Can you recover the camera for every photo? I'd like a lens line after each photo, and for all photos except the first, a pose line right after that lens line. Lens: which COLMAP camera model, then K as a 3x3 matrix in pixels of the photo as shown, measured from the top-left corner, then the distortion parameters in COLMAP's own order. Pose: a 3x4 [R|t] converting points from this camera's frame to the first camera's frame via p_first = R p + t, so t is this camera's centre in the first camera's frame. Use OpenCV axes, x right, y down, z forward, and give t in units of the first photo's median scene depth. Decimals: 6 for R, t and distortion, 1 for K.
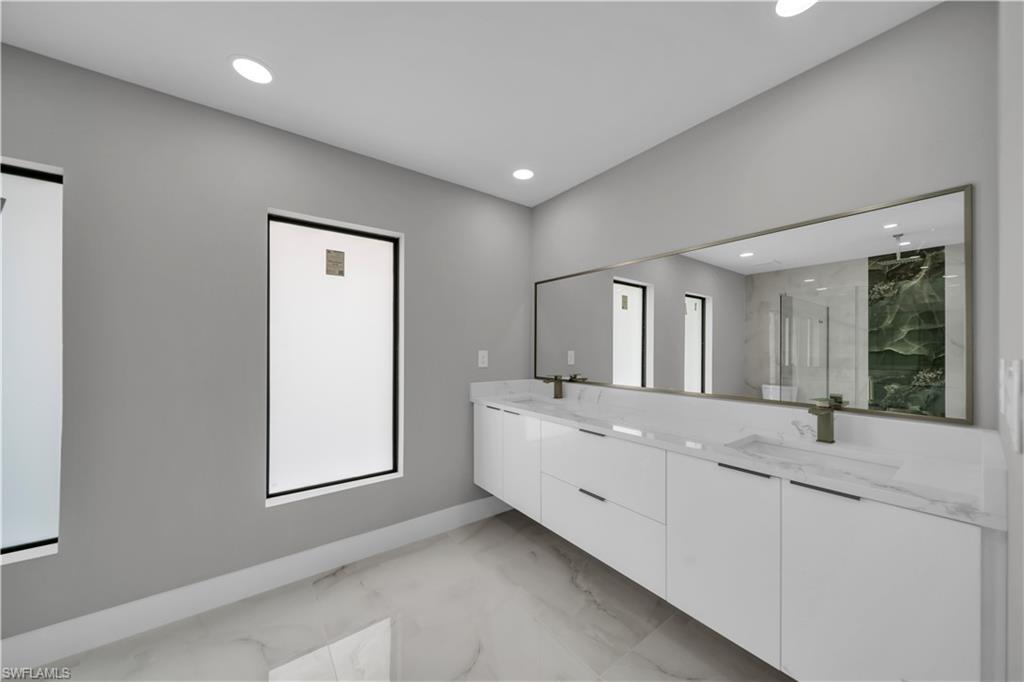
lens RADIAL K [[354.1, 0, 516.5], [0, 354.1, 348.4], [0, 0, 1]] dist [0.000914, -0.000138]
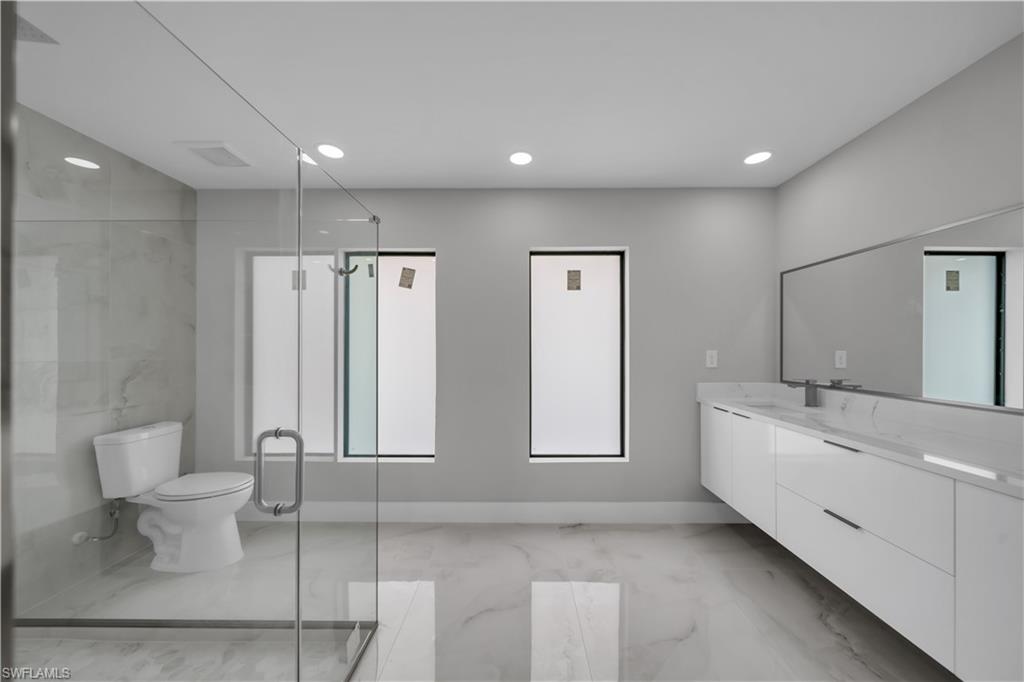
lens RADIAL K [[354.1, 0, 516.5], [0, 354.1, 348.4], [0, 0, 1]] dist [0.000914, -0.000138]
pose [[0.795228, -0.004167, -0.606296, 0.079310], [0.004494, 0.999989, -0.000978, -0.000387], [0.606293, -0.001947, 0.795239, -0.111061]]
